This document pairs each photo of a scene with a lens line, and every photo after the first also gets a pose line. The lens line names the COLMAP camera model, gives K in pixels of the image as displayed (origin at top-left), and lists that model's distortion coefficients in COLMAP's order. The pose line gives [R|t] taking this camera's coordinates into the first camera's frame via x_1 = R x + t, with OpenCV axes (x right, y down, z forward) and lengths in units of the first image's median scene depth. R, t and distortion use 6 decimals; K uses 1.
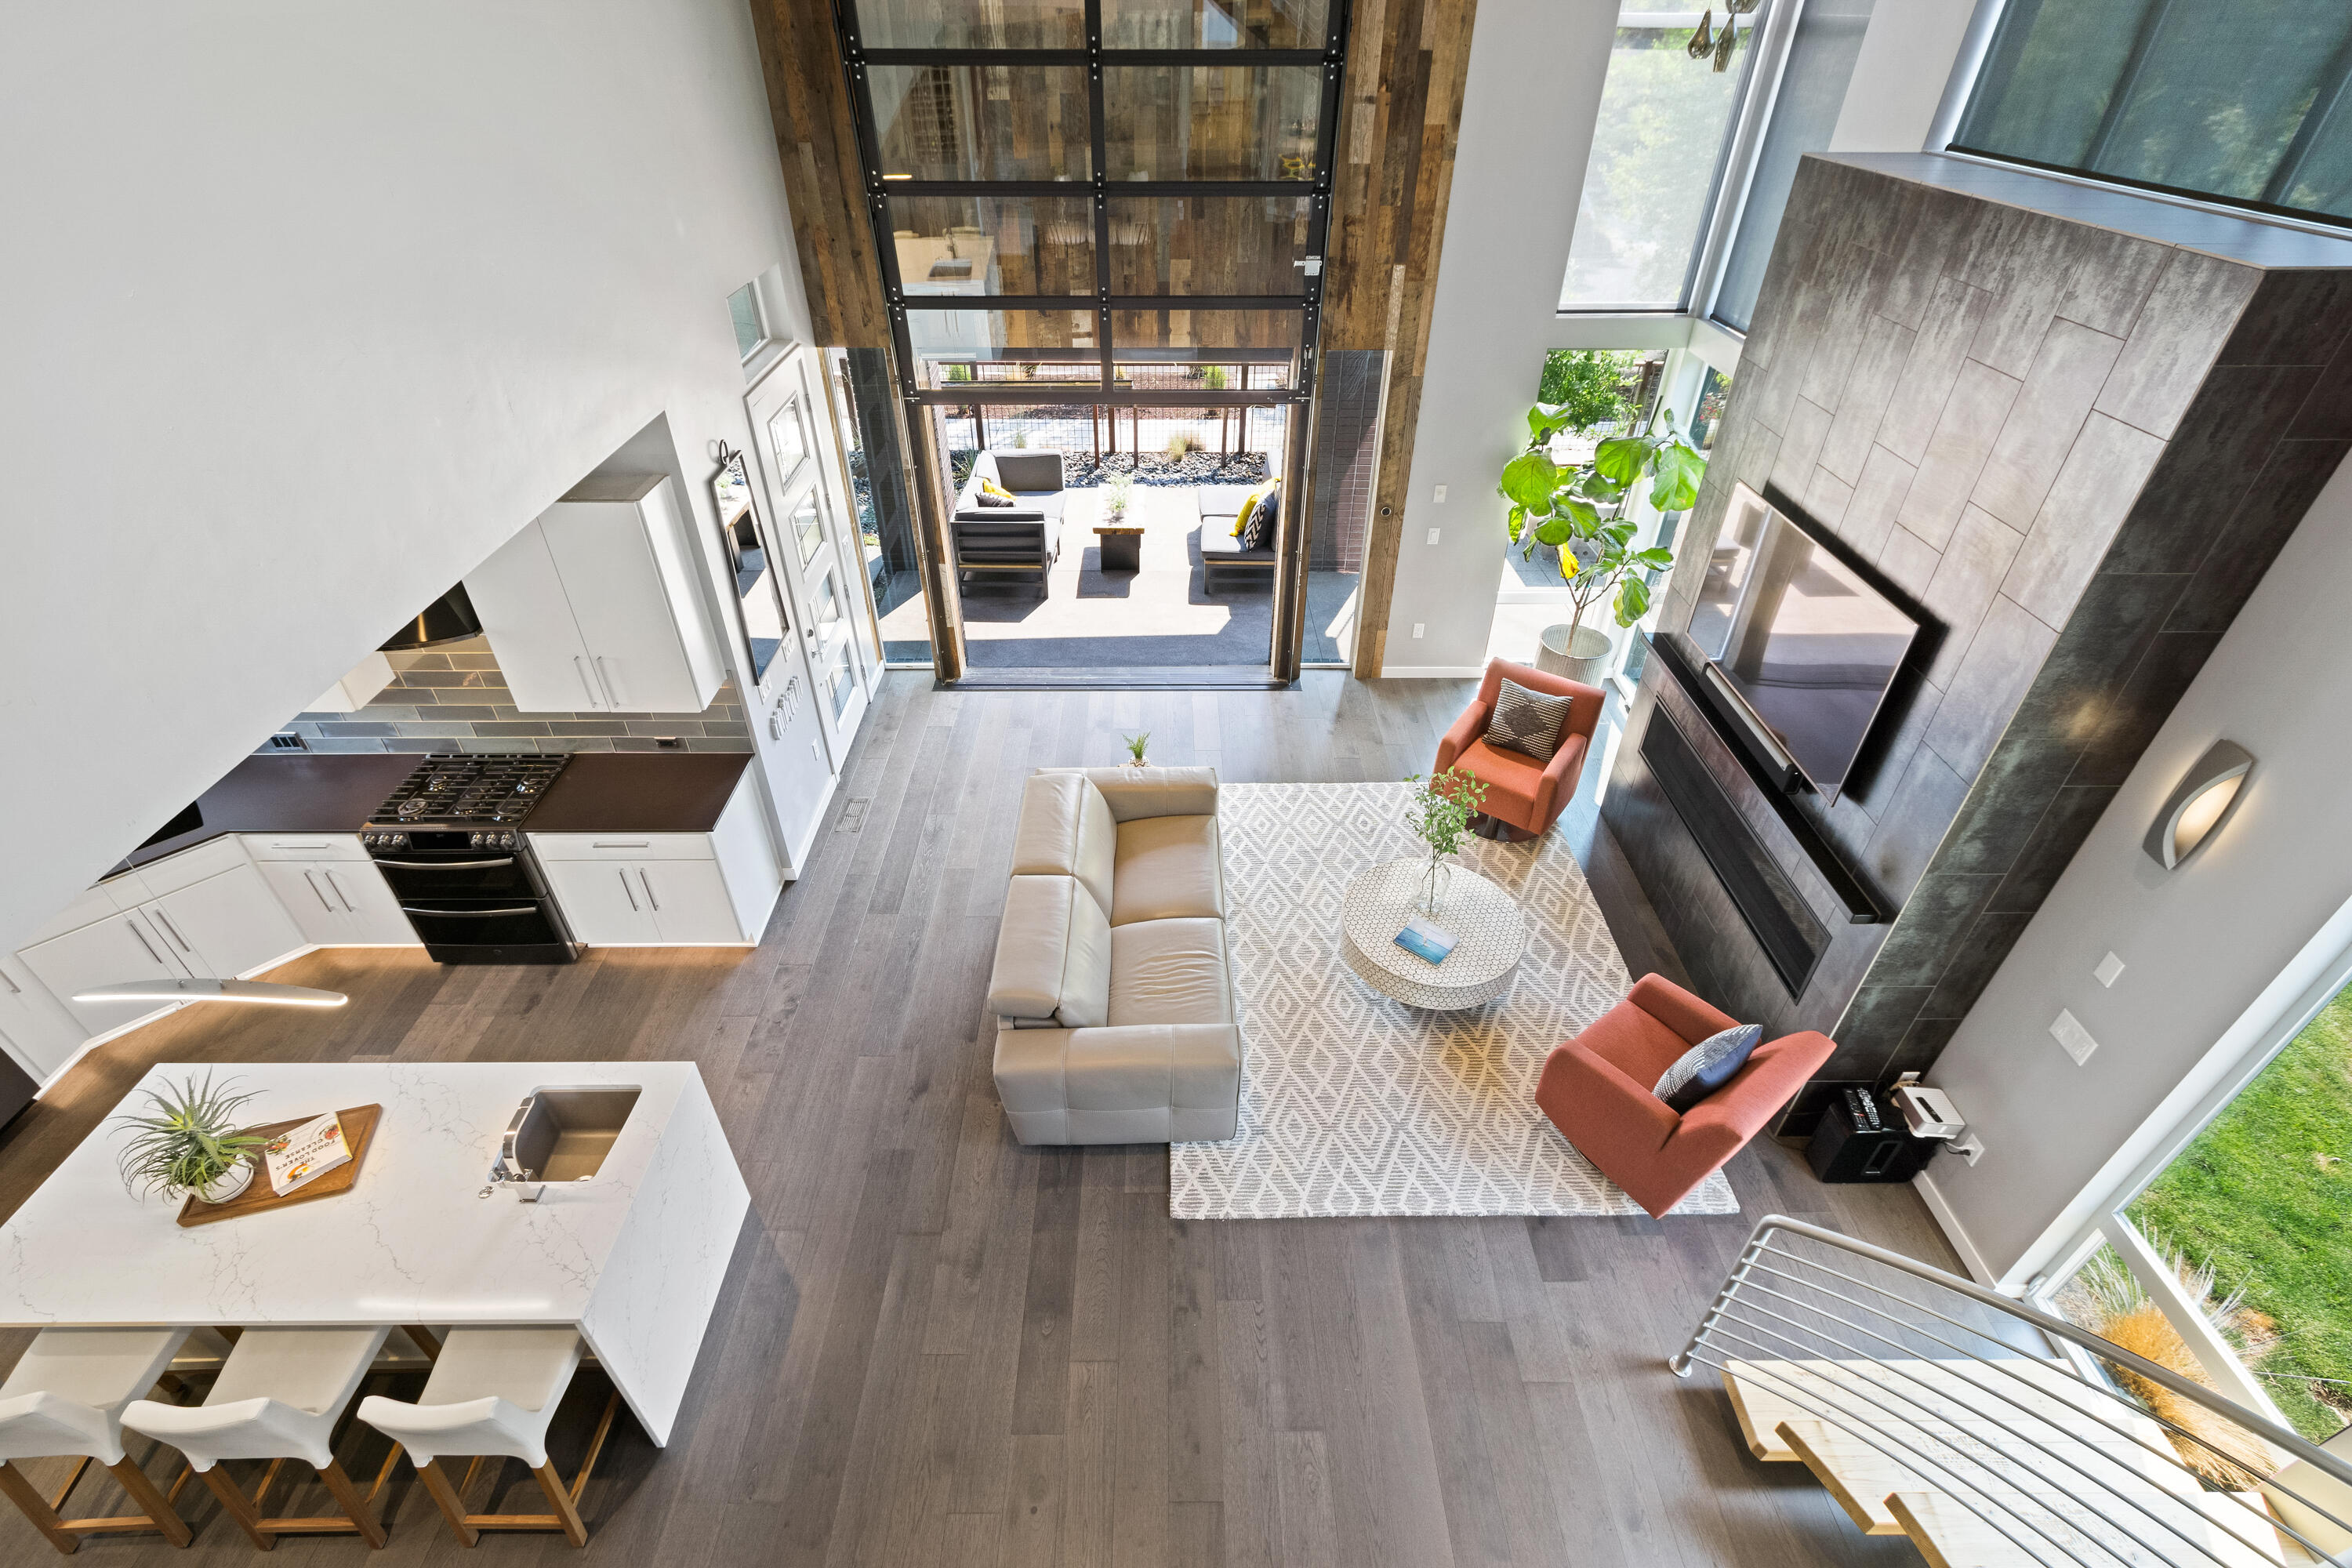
lens RADIAL K [[1048.7, 0, 1175.0], [0, 1048.7, 765.8], [0, 0, 1]] dist [0.003340, 0.000041]
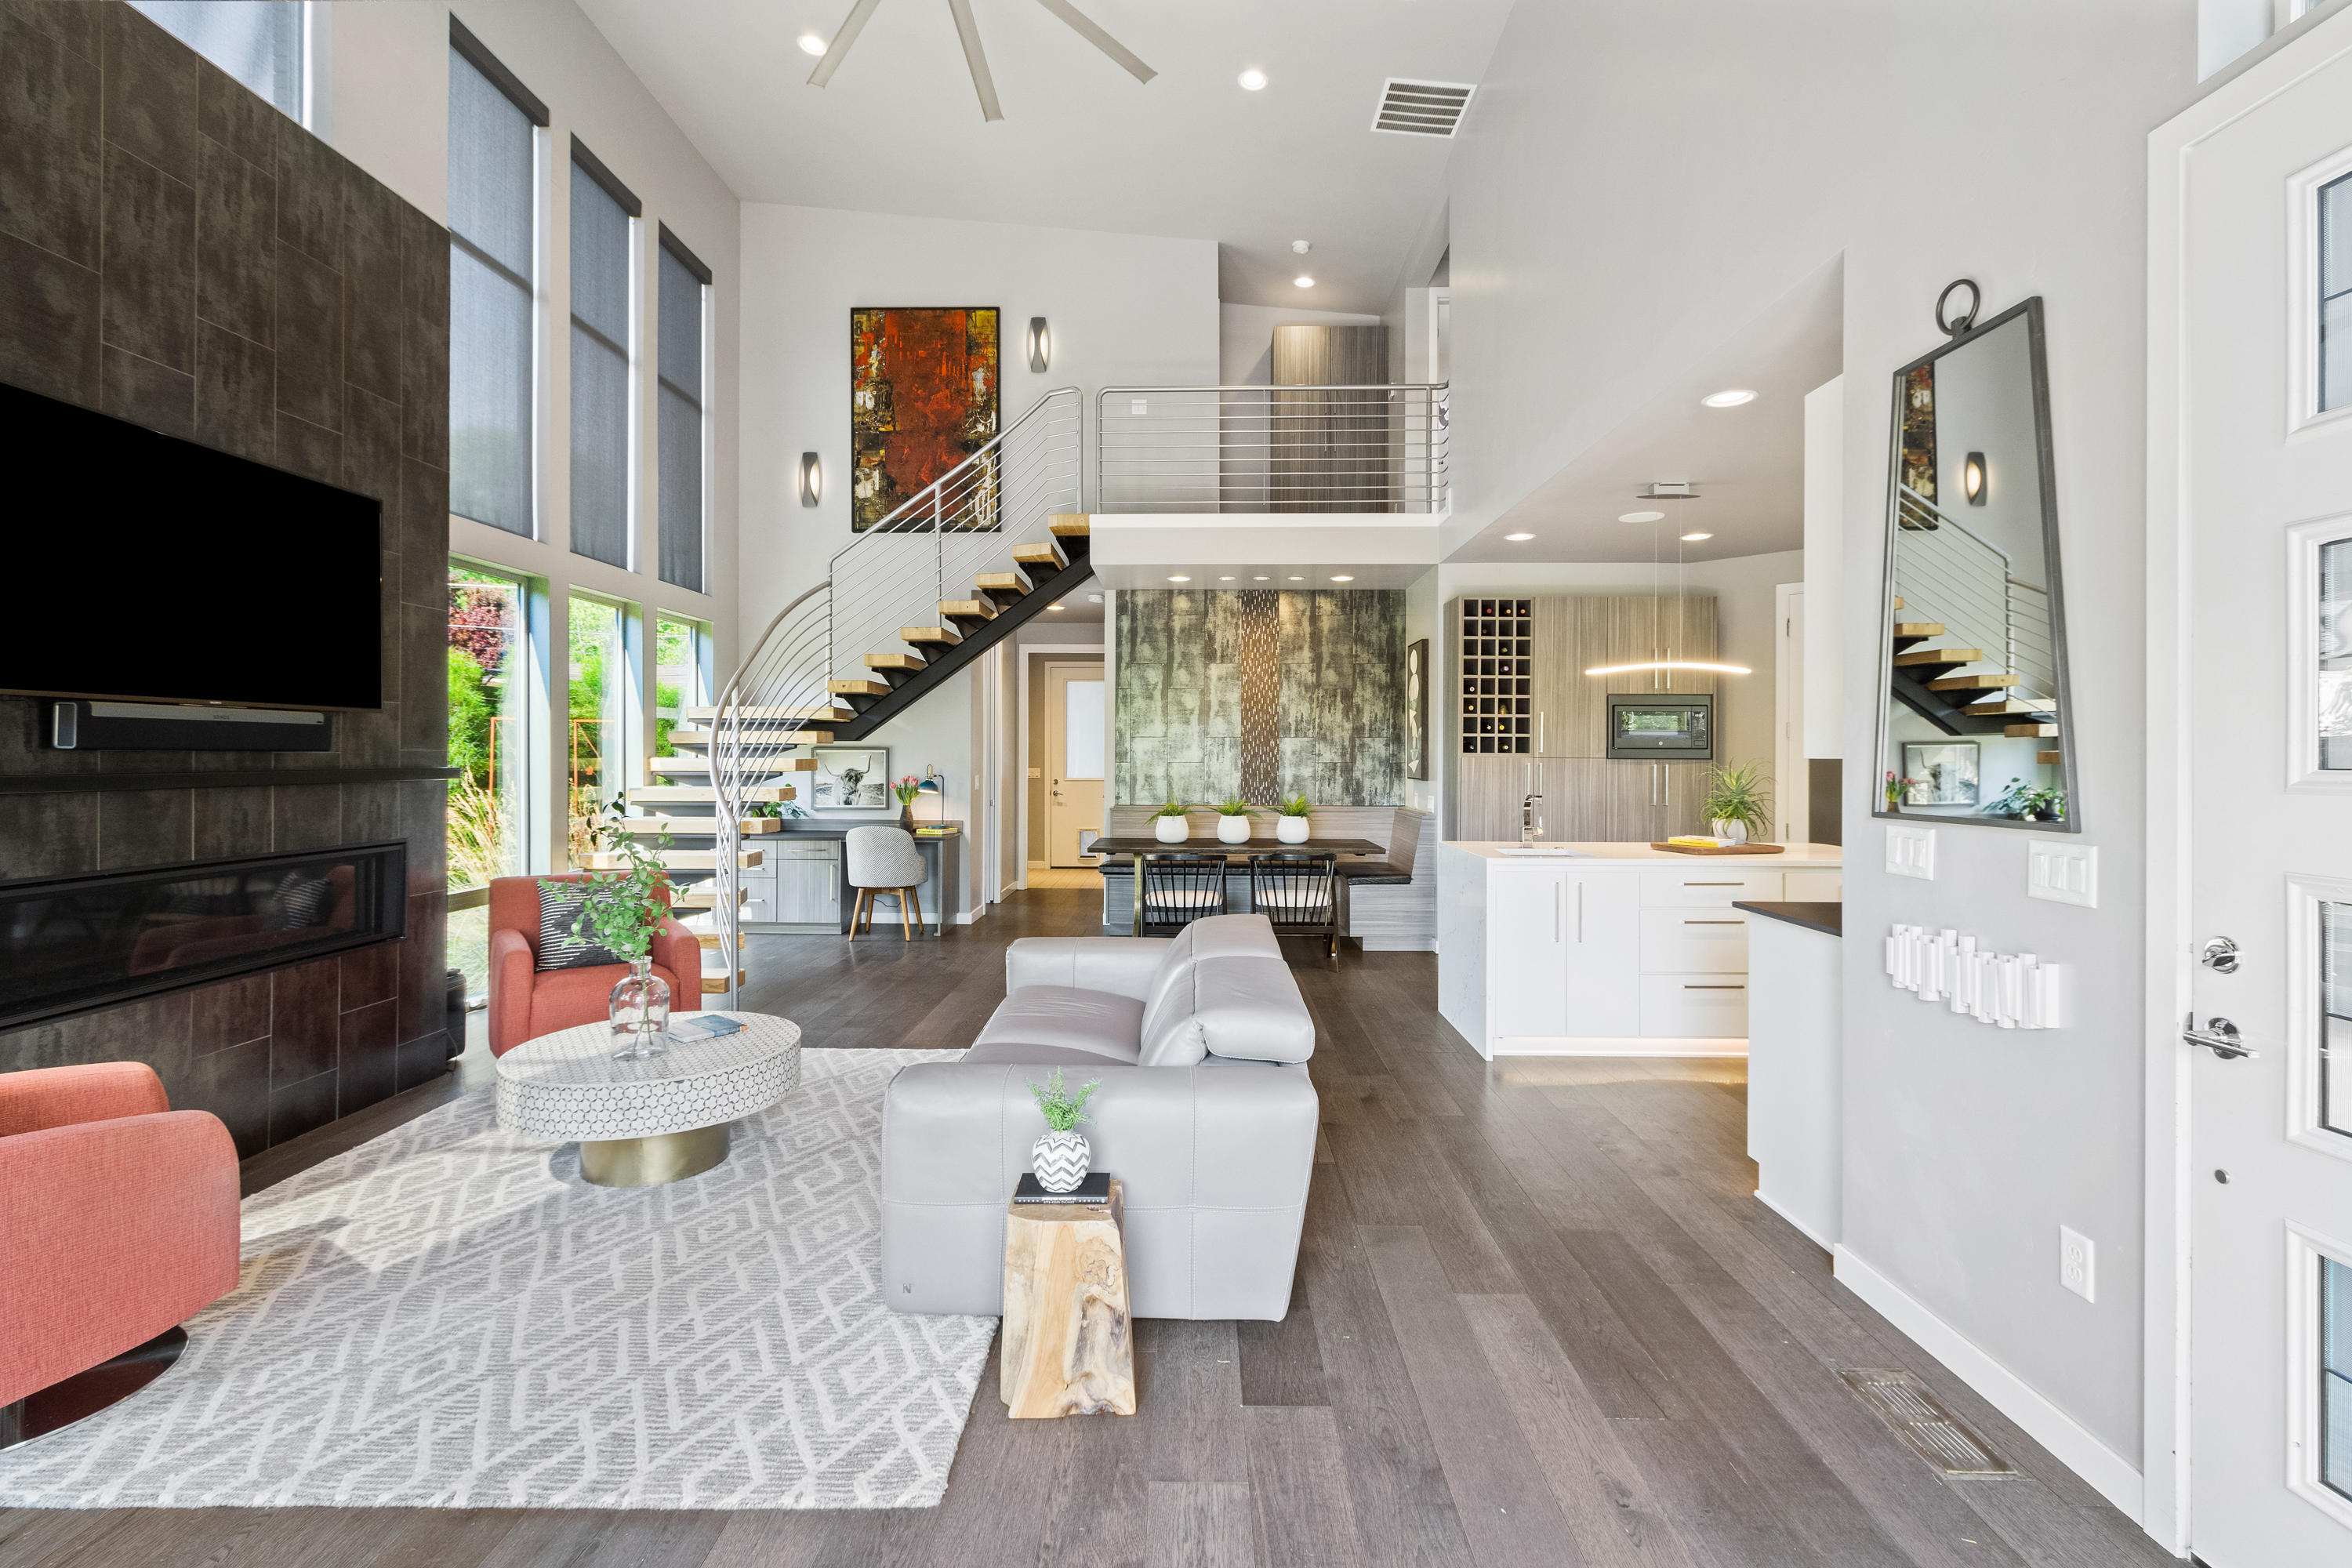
lens RADIAL K [[1081.5, 0, 1166.8], [0, 1081.5, 756.8], [0, 0, 1]] dist [-0.000411, -0.000612]
pose [[-0.999530, -0.007766, 0.029669, -0.086413], [0.011214, 0.807869, 0.589256, -0.361008], [-0.028545, 0.589311, -0.807402, 1.292599]]
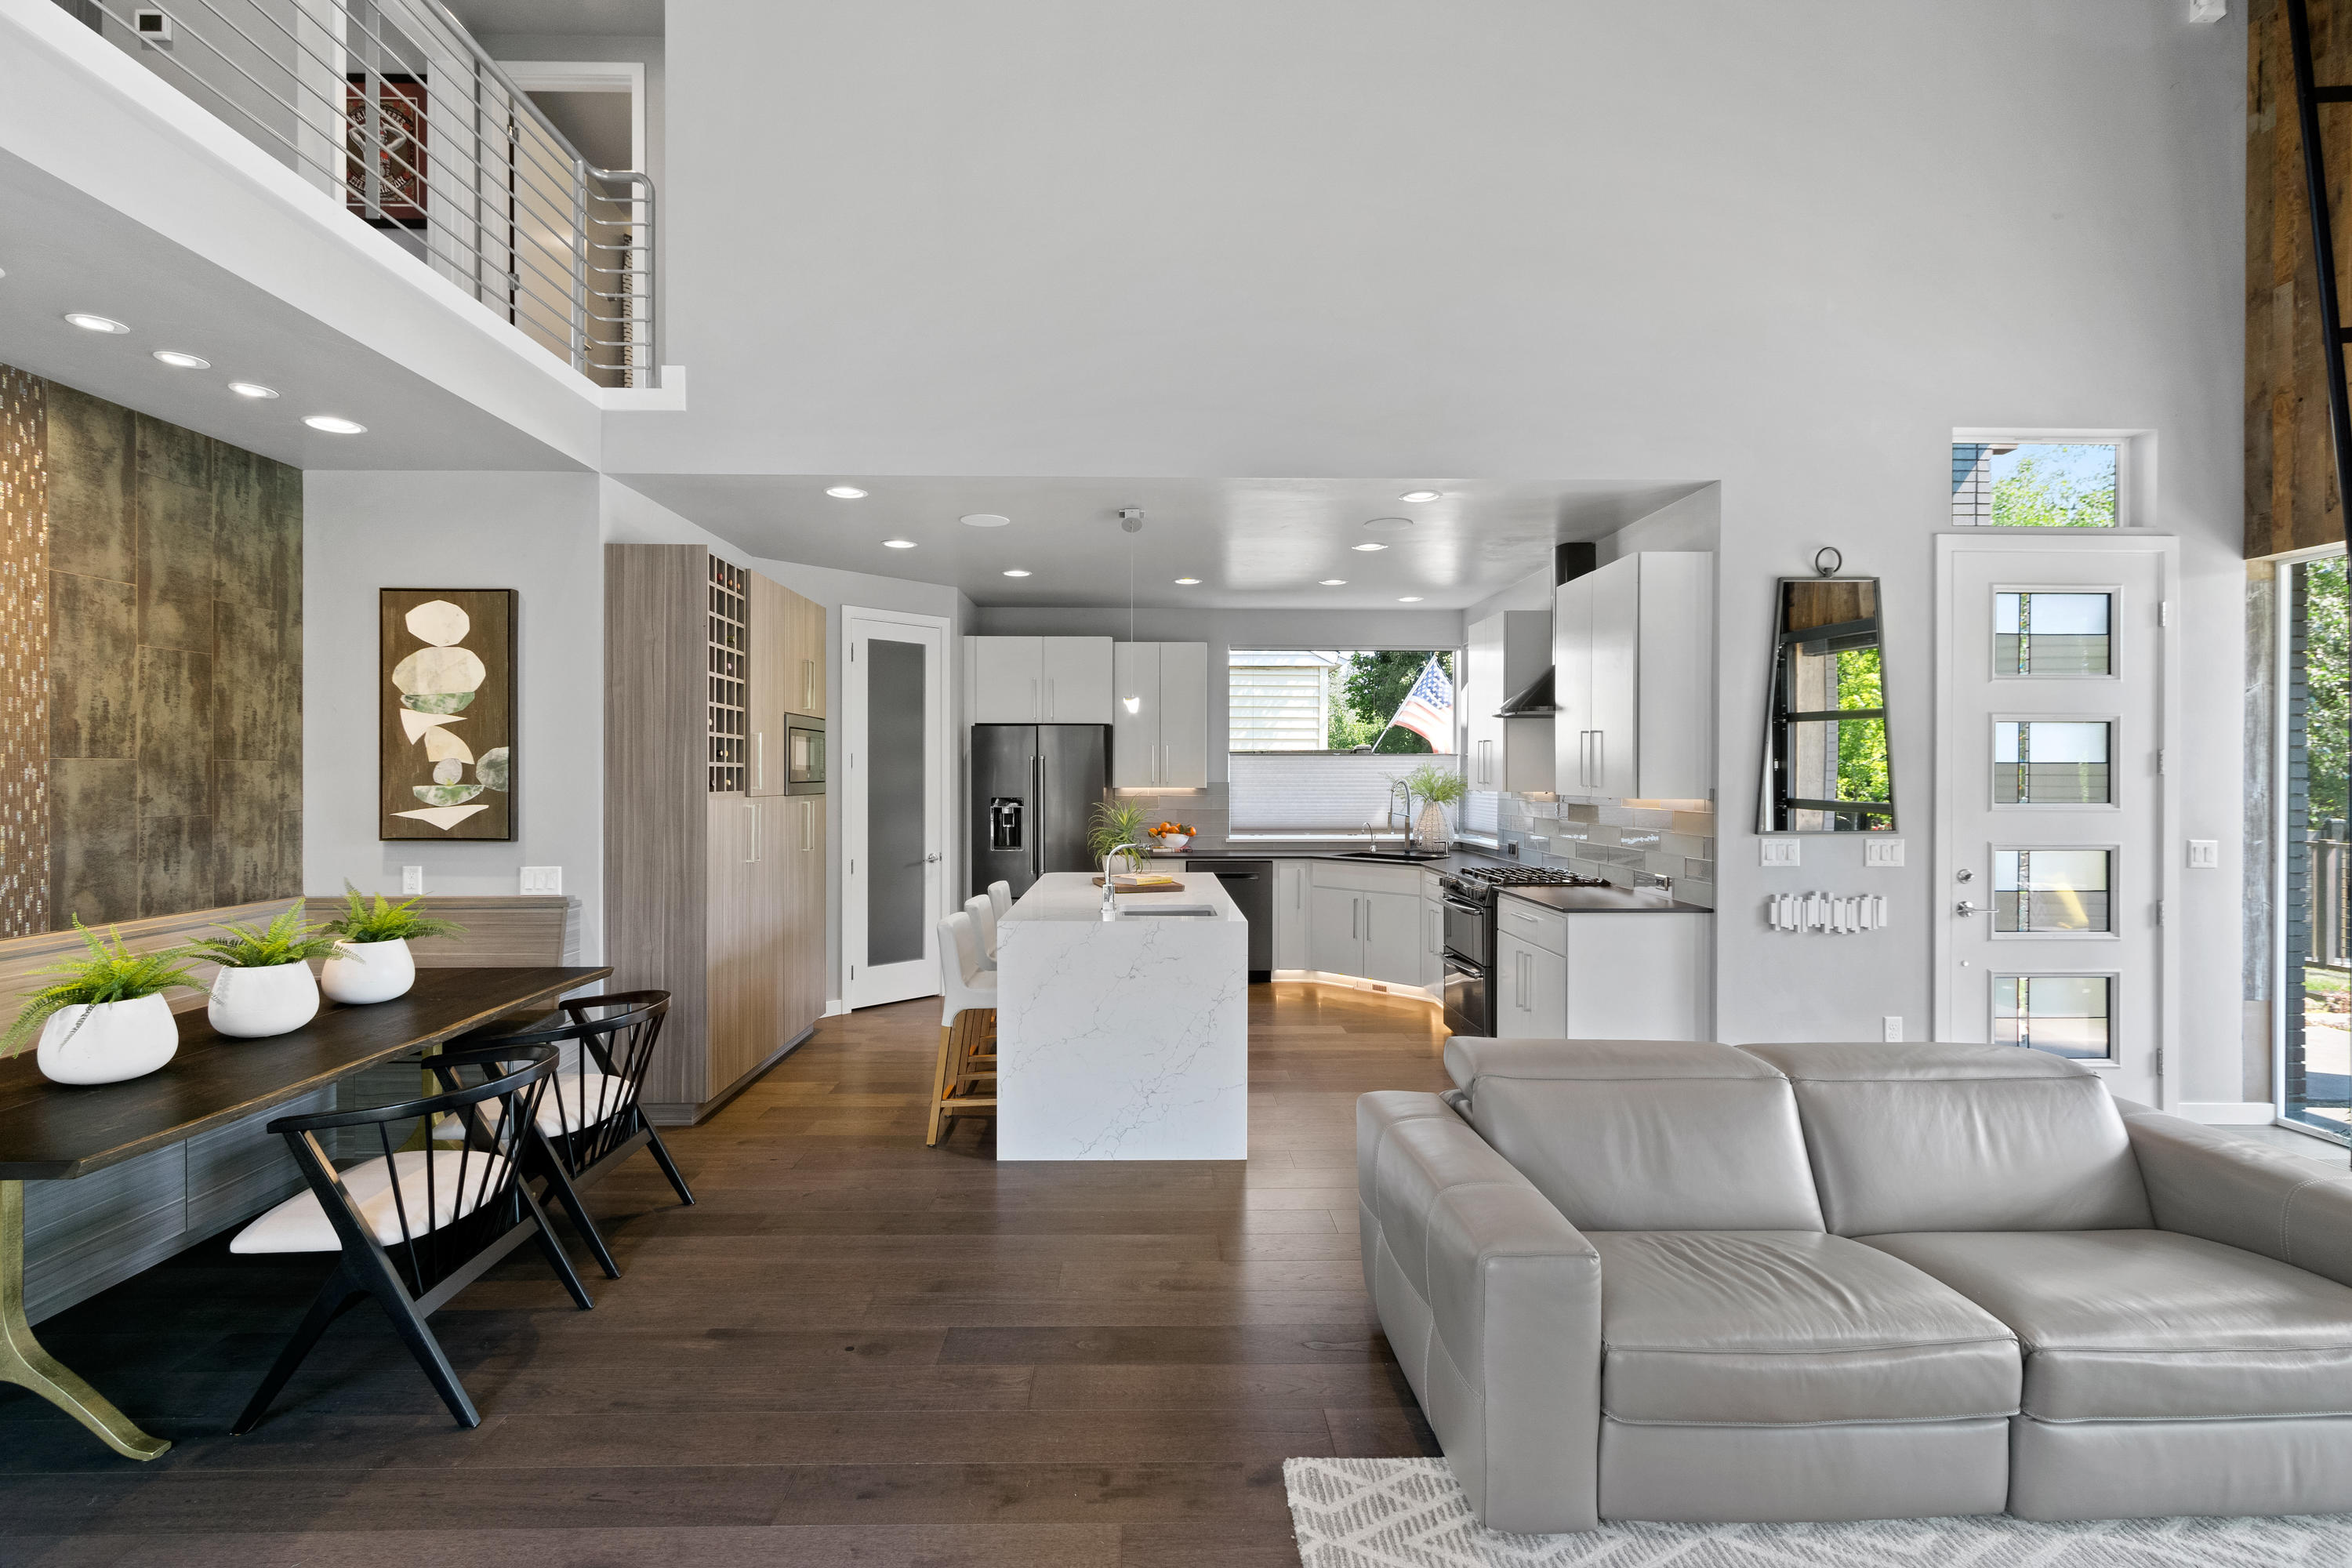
lens RADIAL K [[1069.9, 0, 1165.0], [0, 1069.9, 779.7], [0, 0, 1]] dist [0.003099, -0.001435]
pose [[0.014663, 0.003214, -0.999887, 0.383510], [-0.589744, 0.807567, -0.006052, 0.150194], [0.807457, 0.589767, 0.013737, 0.561239]]
